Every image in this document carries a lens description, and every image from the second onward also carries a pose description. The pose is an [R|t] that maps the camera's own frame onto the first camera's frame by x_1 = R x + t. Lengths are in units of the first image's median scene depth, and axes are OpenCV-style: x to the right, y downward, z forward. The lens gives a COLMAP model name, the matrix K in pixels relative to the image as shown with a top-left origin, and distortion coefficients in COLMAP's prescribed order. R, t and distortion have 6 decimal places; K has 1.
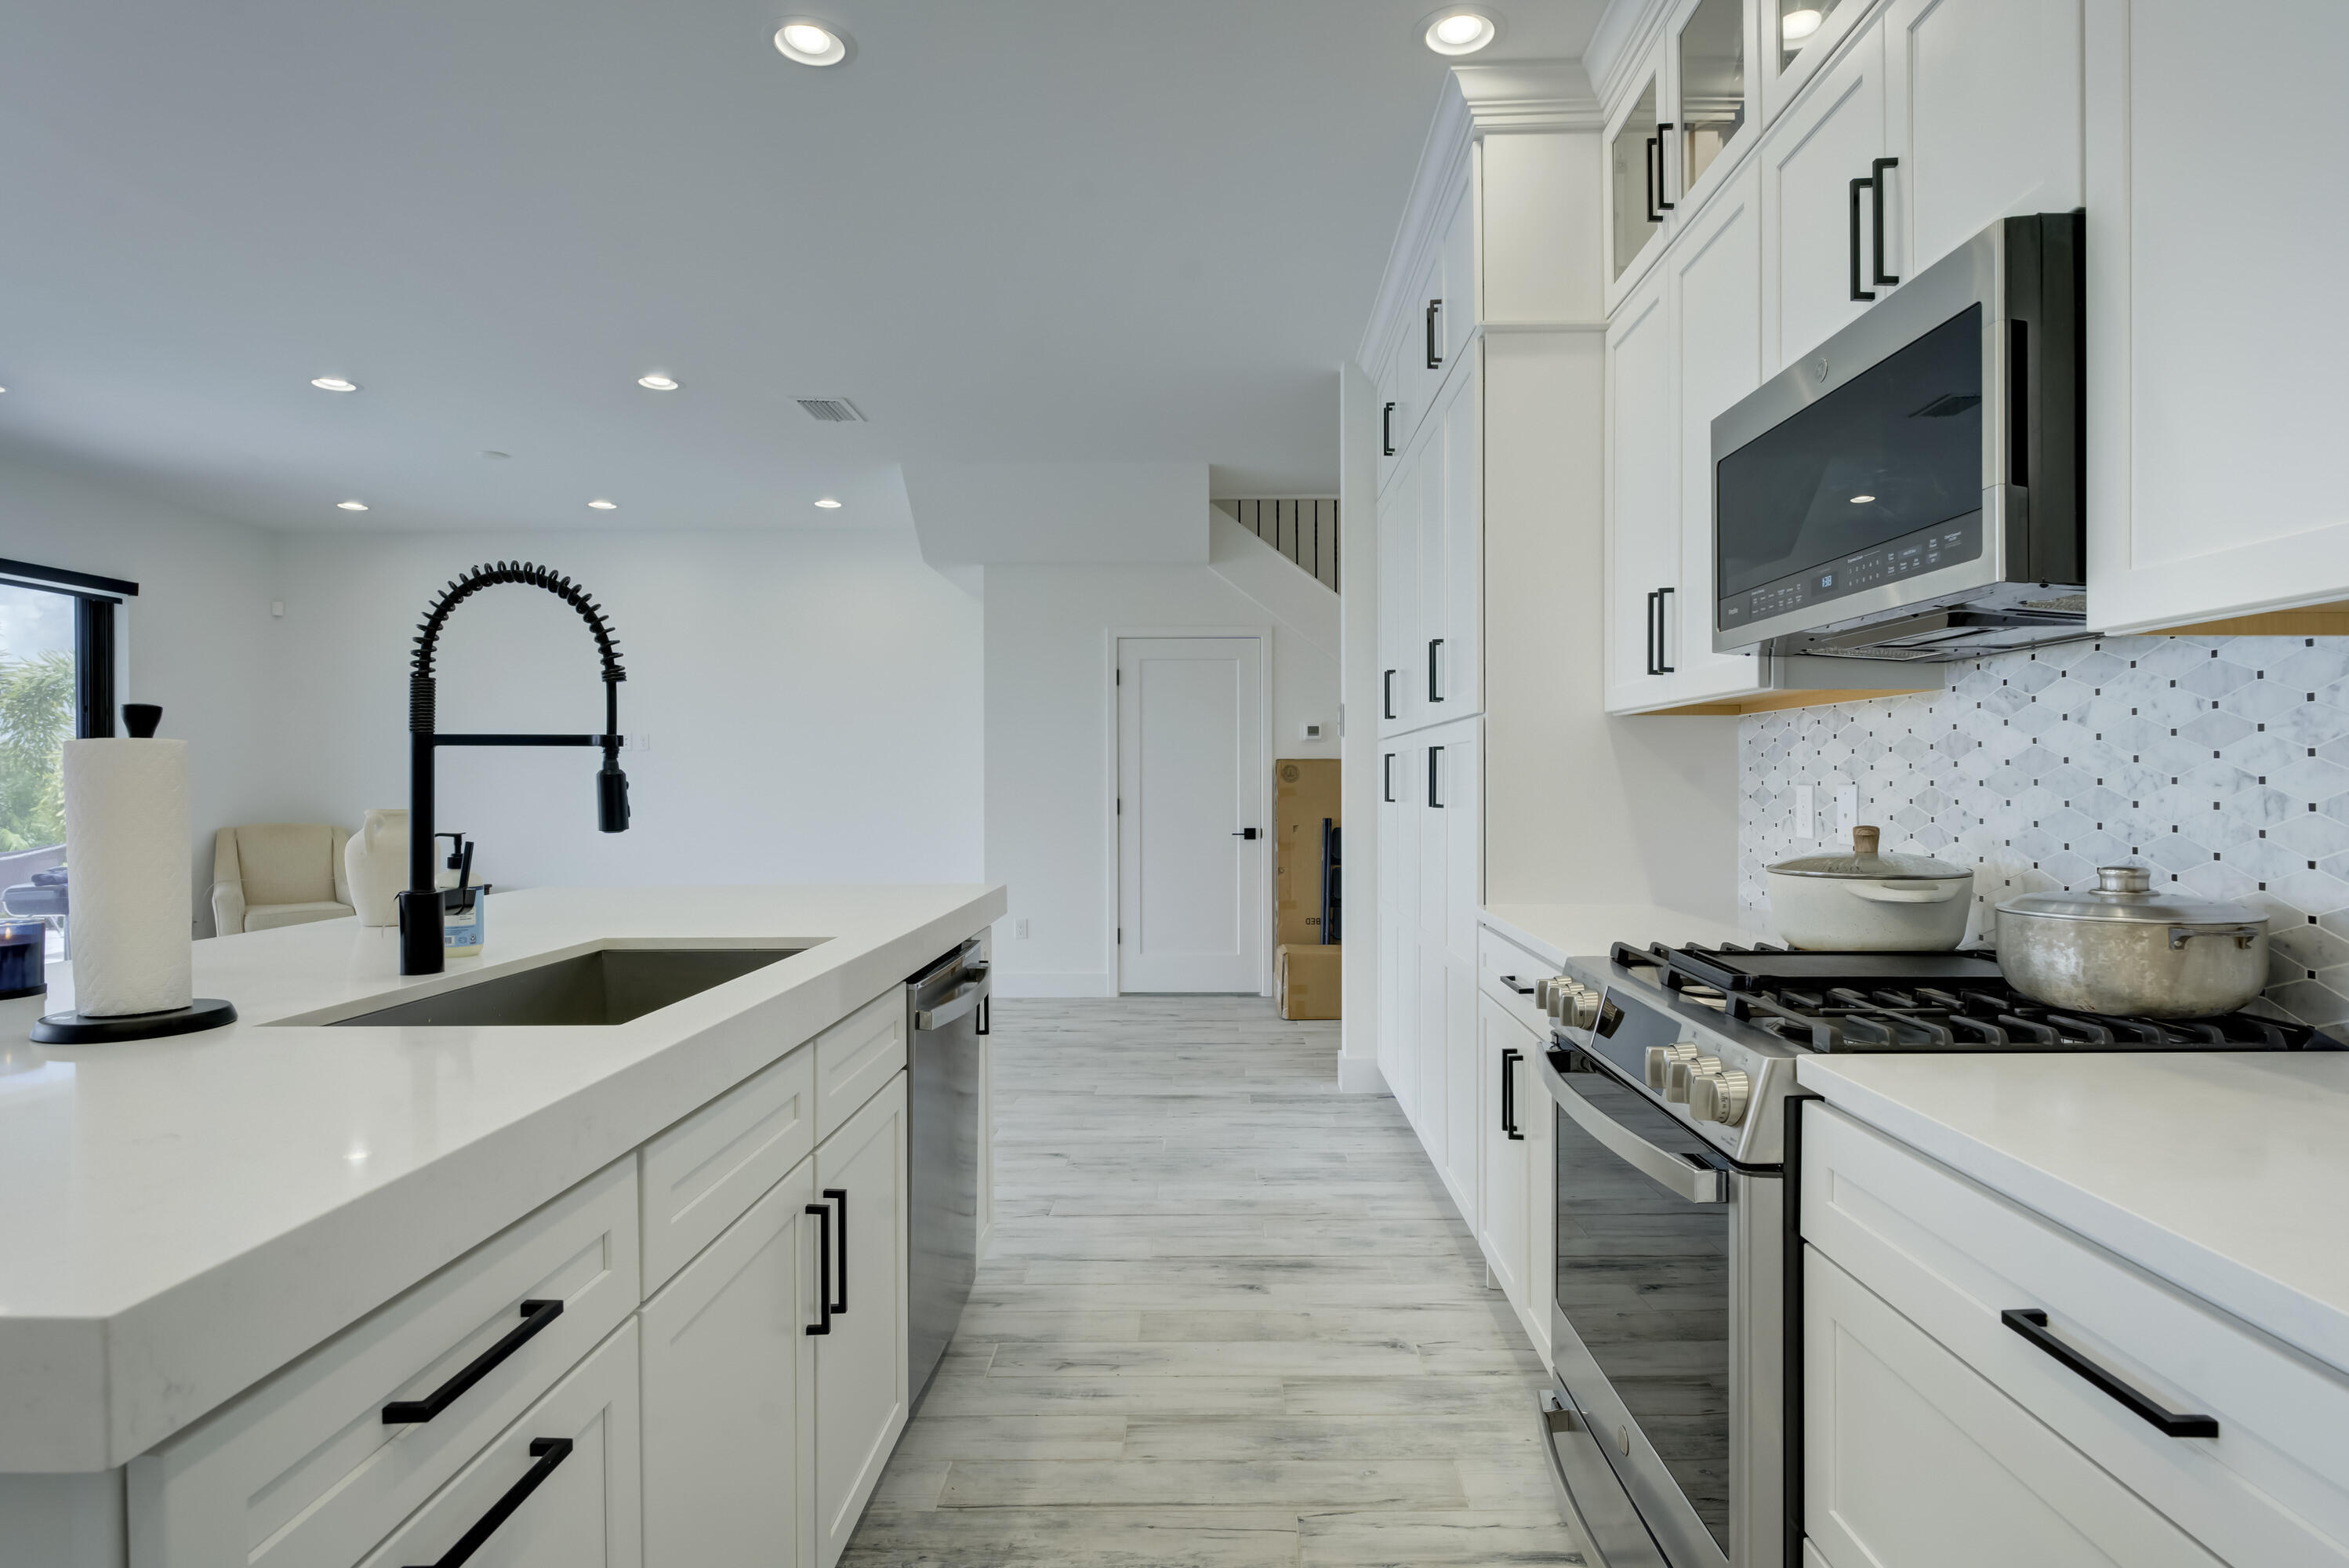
lens RADIAL K [[1214.8, 0, 1184.2], [0, 1214.8, 782.8], [0, 0, 1]] dist [0.001691, 0.000368]
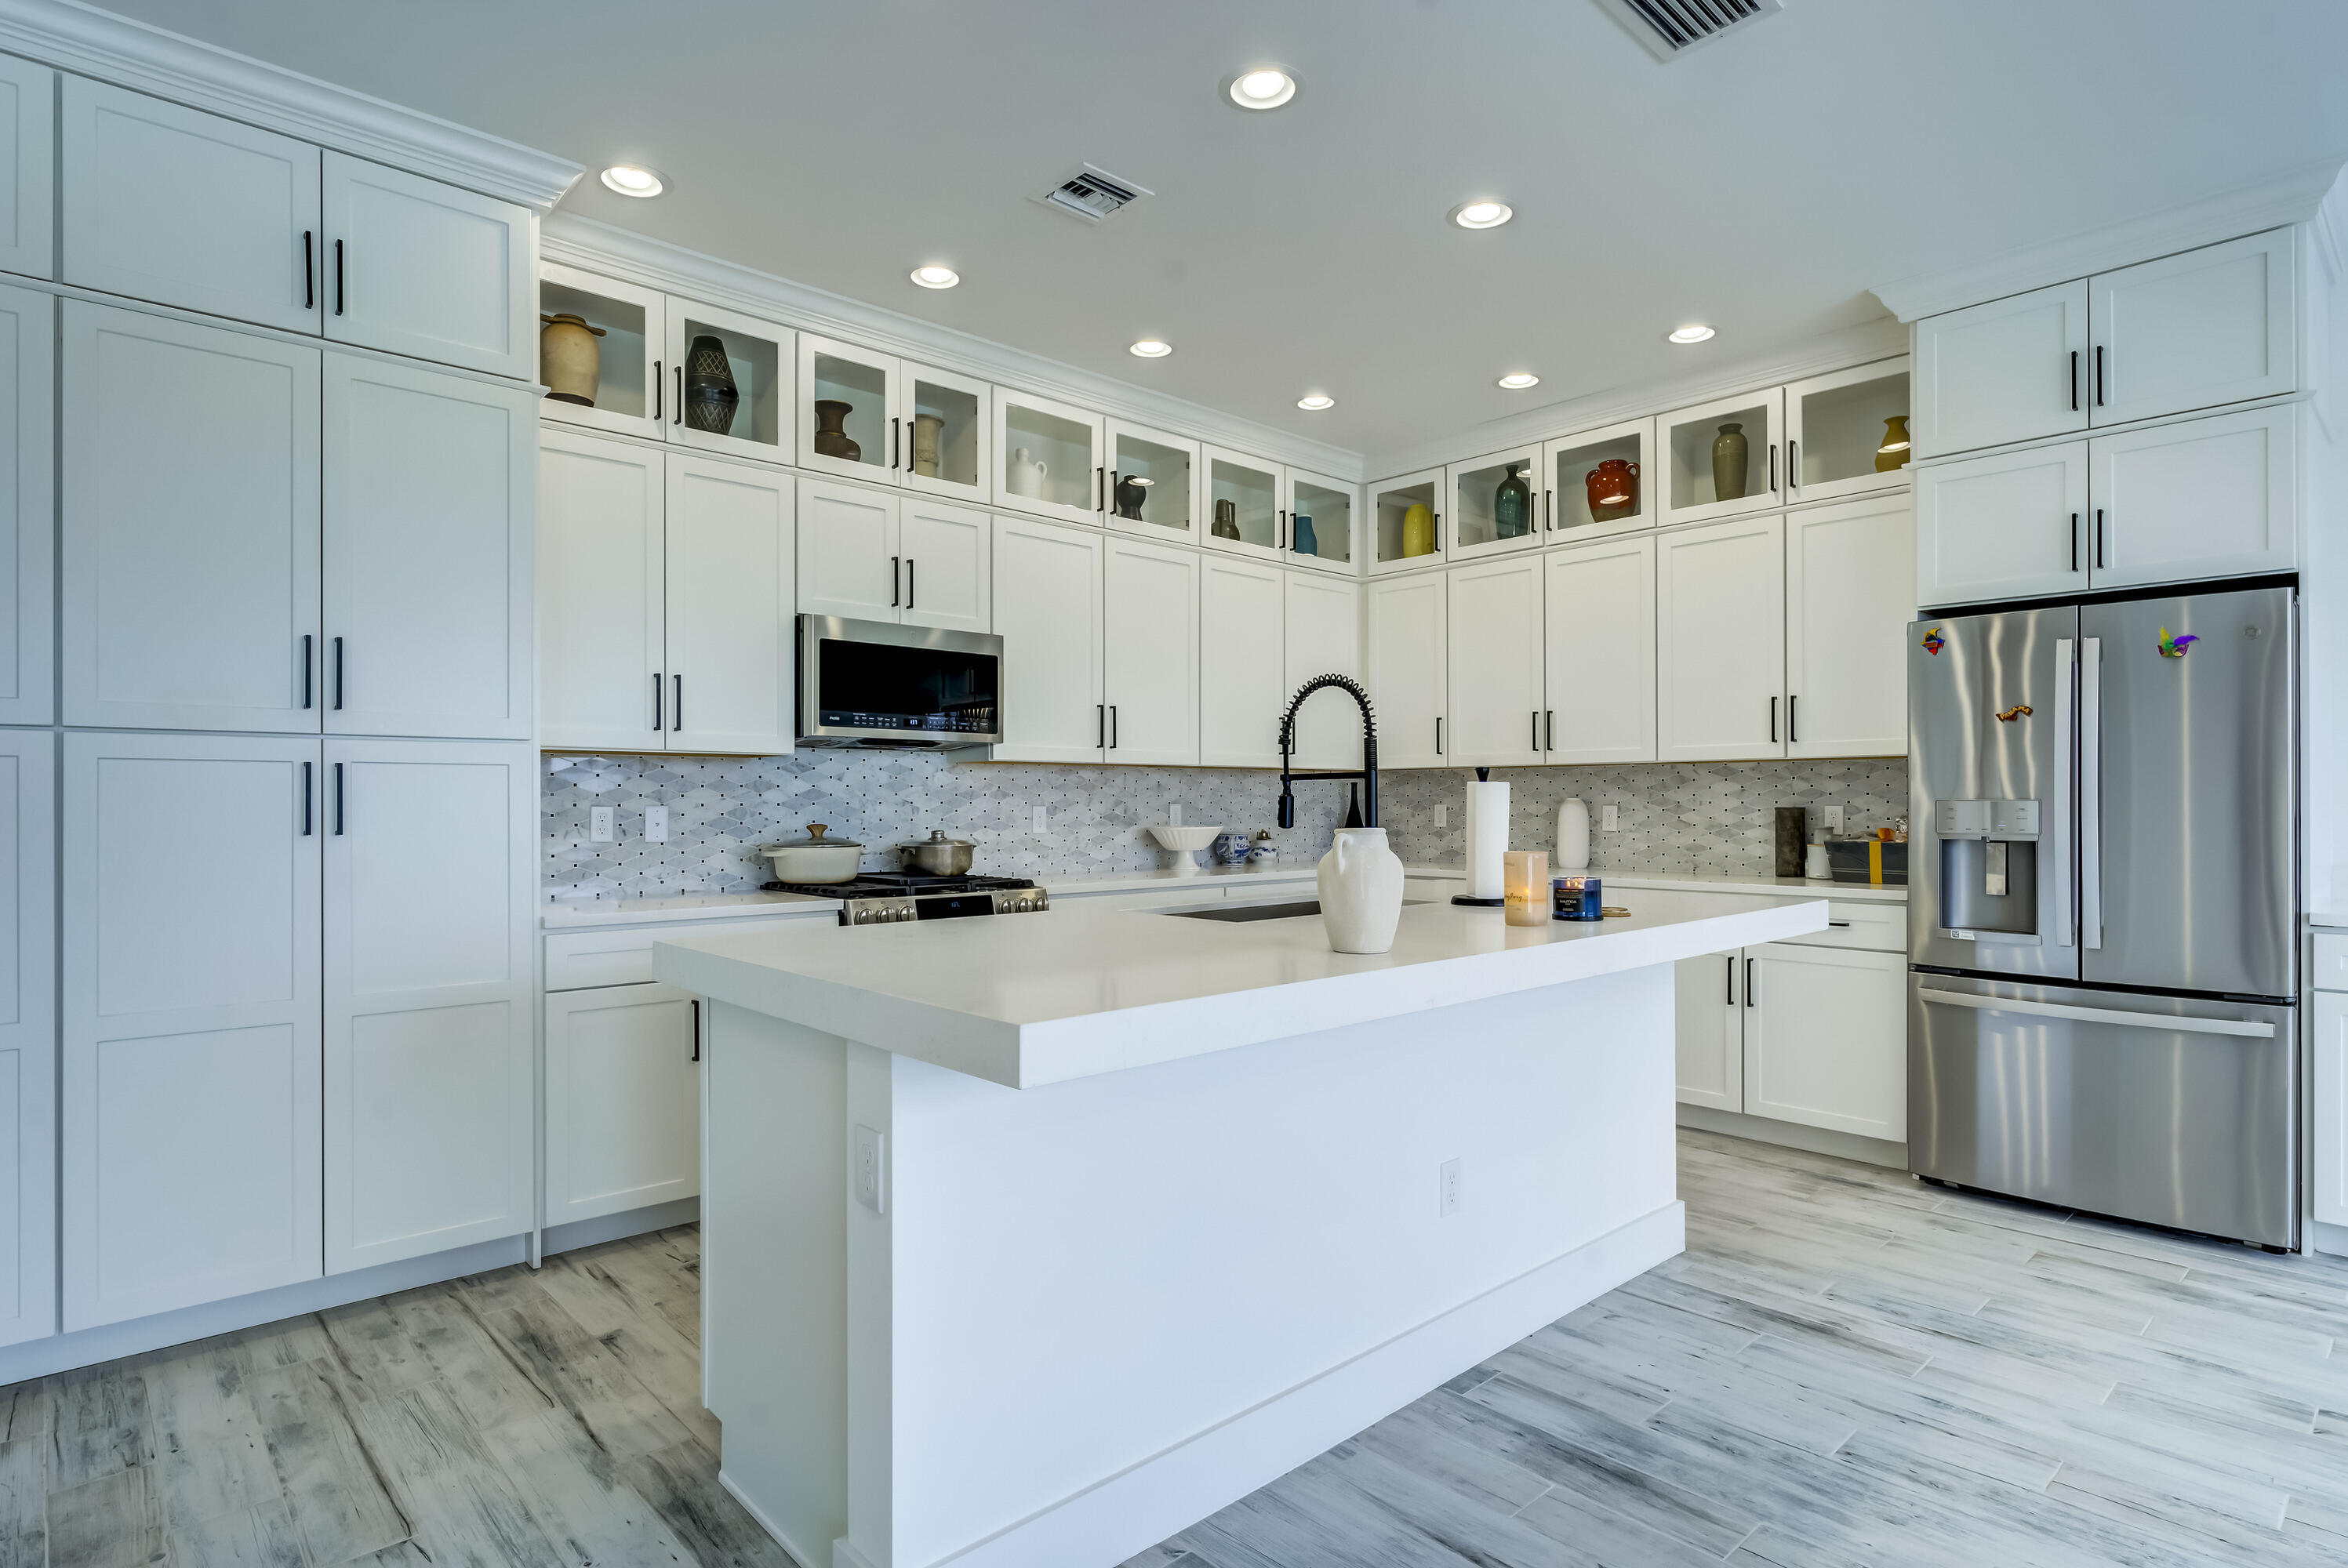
lens RADIAL K [[1214.2, 0, 1178.4], [0, 1214.2, 794.8], [0, 0, 1]] dist [0.001691, 0.000368]
pose [[-0.693159, 0.013878, 0.720651, -1.242566], [0.009785, 0.999904, -0.009843, 0.010170], [-0.720719, 0.000229, -0.693228, 1.776773]]
